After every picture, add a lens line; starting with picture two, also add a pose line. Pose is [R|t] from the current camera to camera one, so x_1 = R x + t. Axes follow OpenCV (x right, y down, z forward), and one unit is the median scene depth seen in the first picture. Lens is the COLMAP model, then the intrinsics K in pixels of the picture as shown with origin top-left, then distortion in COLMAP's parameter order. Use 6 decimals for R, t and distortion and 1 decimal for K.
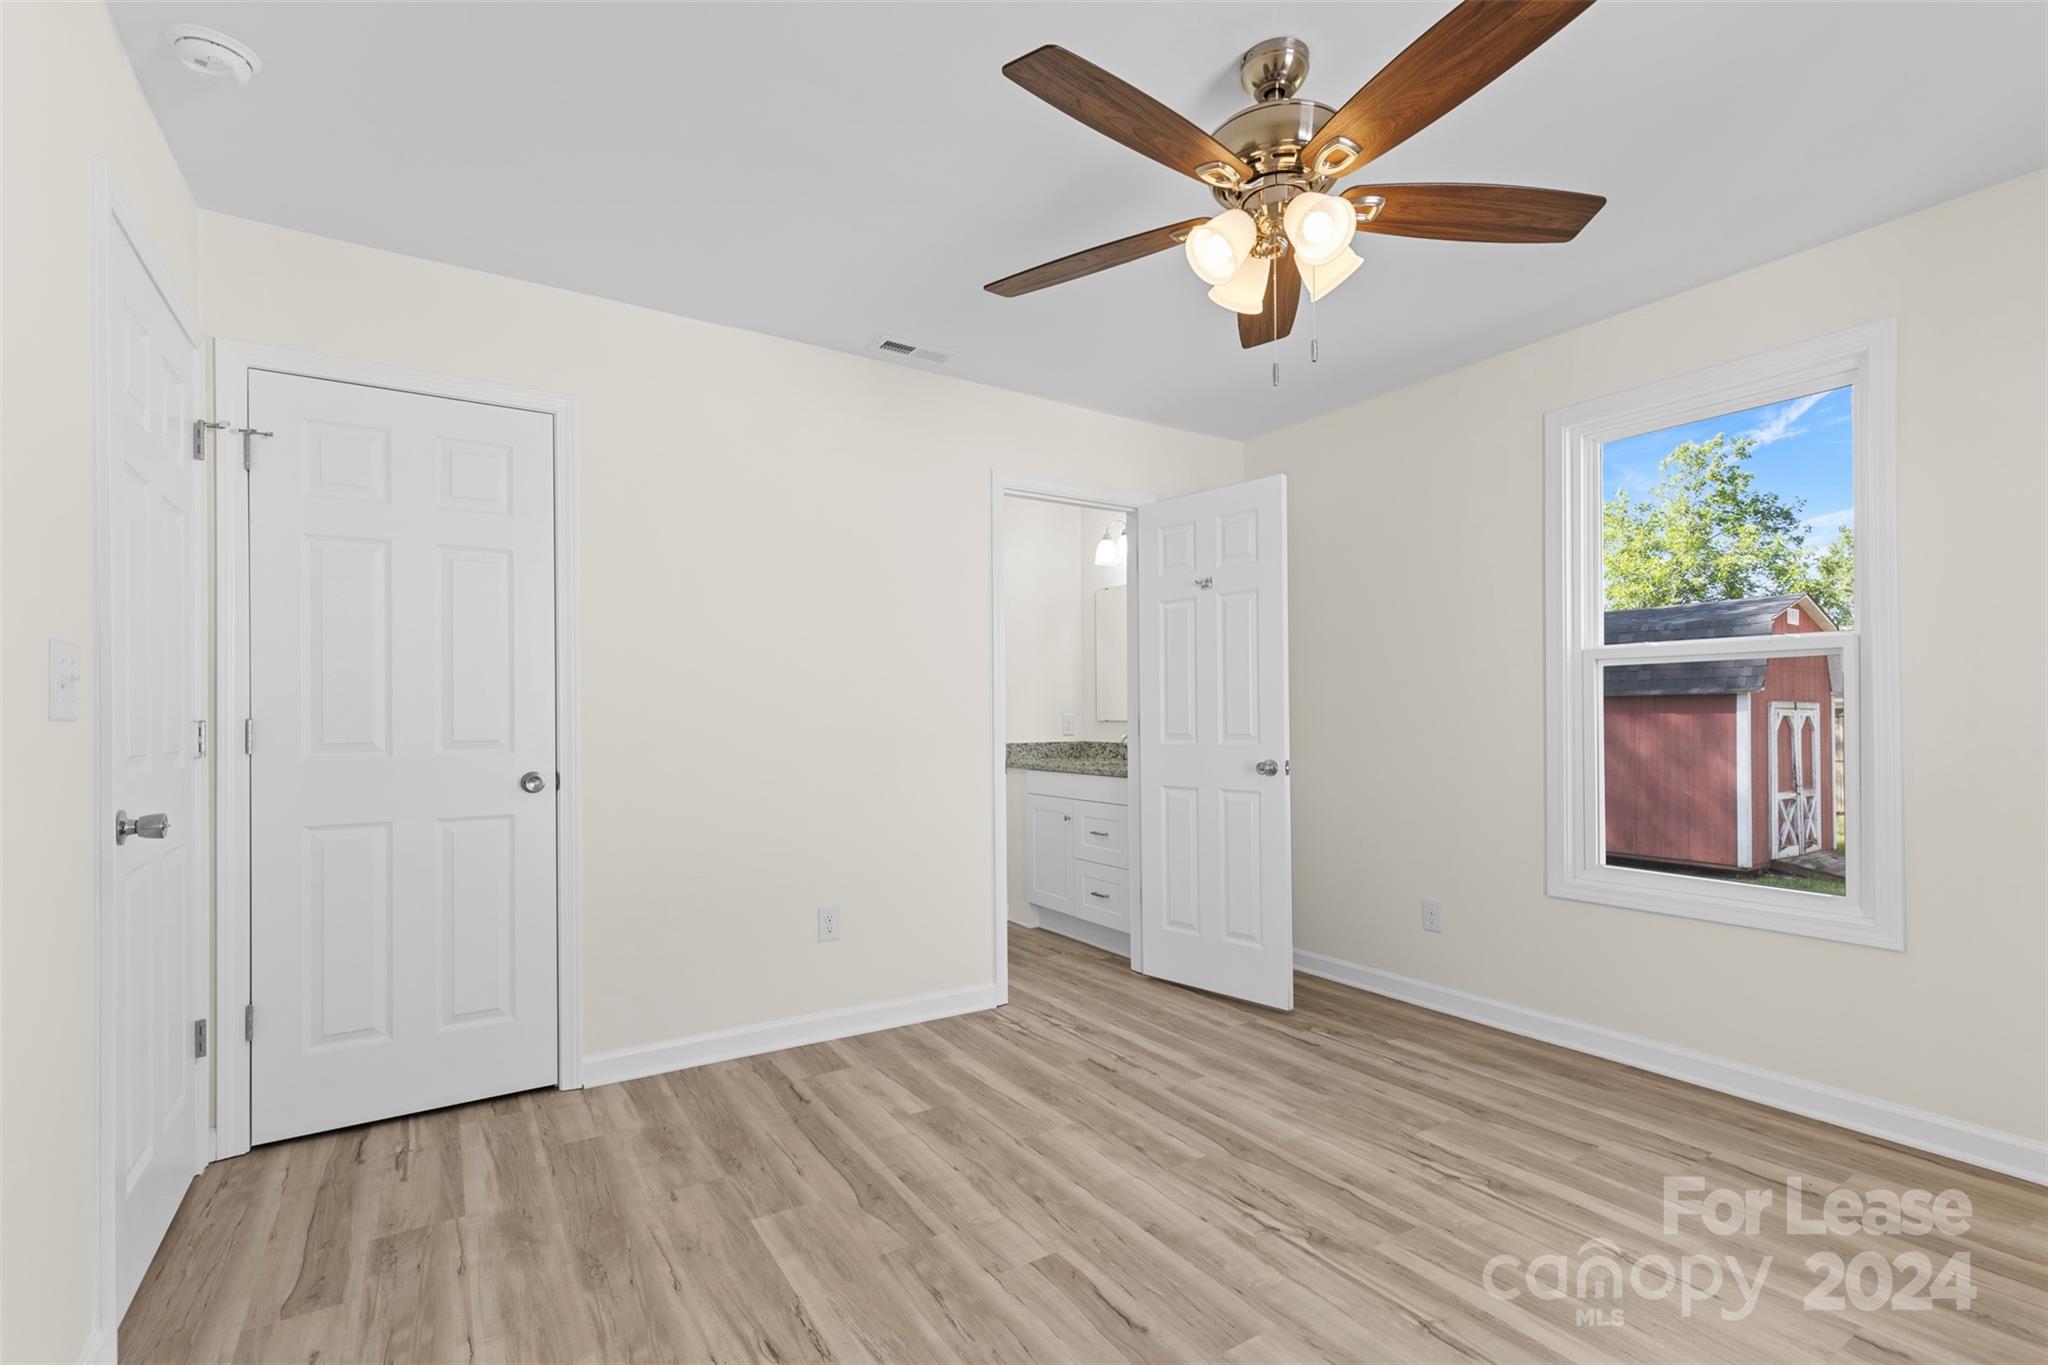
lens RADIAL K [[929.8, 0, 1032.8], [0, 929.8, 705.7], [0, 0, 1]] dist [-0.001400, 0.000036]
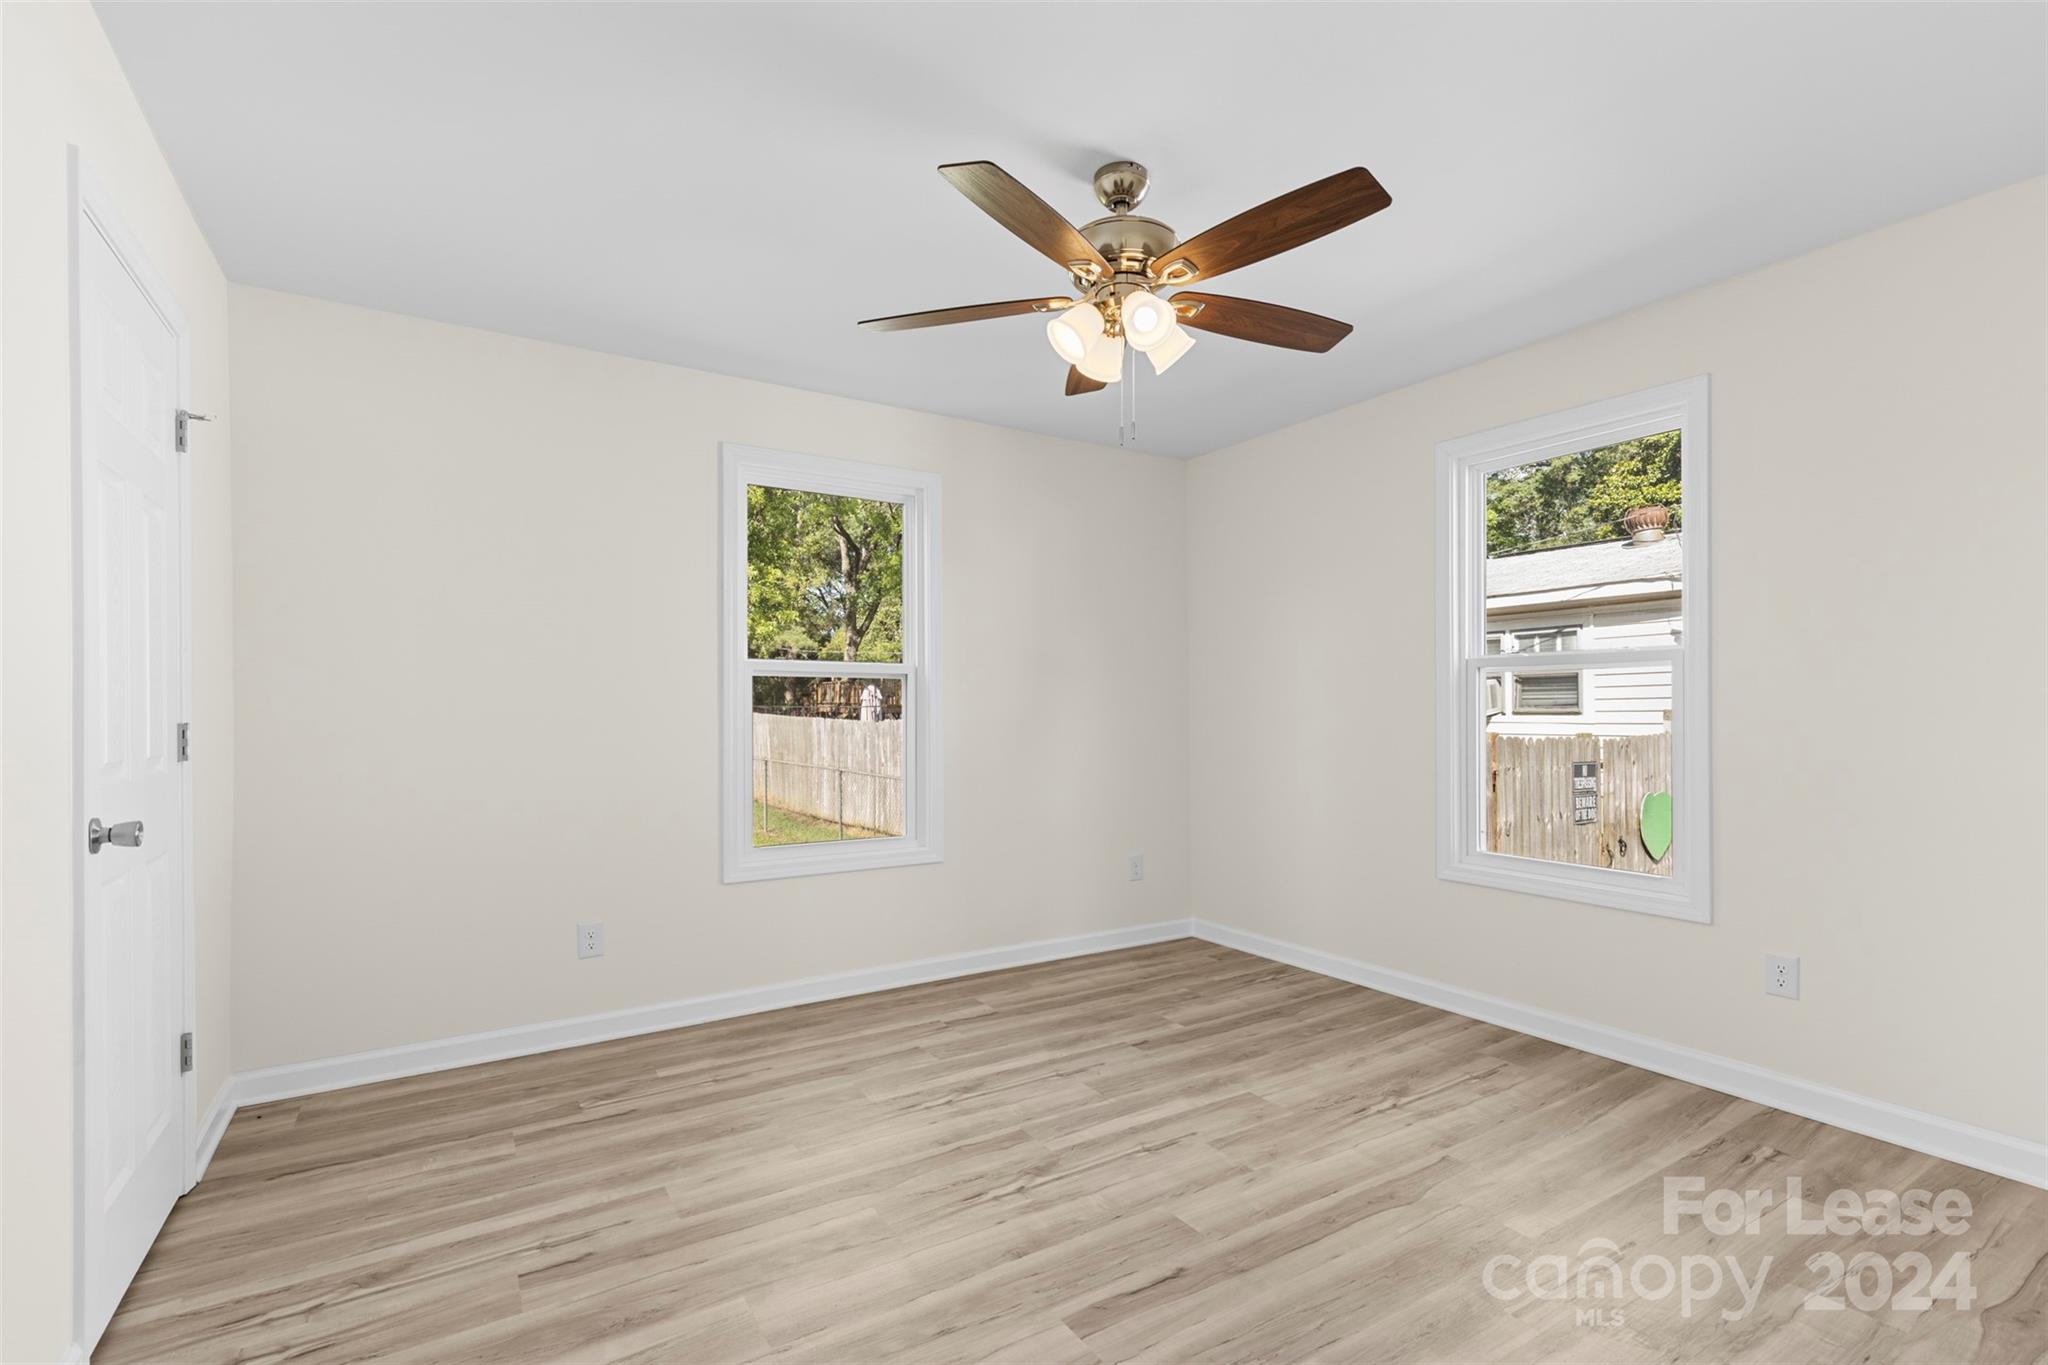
lens RADIAL K [[929.8, 0, 1032.8], [0, 929.8, 705.7], [0, 0, 1]] dist [-0.001400, 0.000036]
pose [[0.013105, 0.009234, 0.999871, -0.586016], [-0.003889, 0.999950, -0.009184, 0.002614], [-0.999907, -0.003768, 0.013140, 0.678757]]
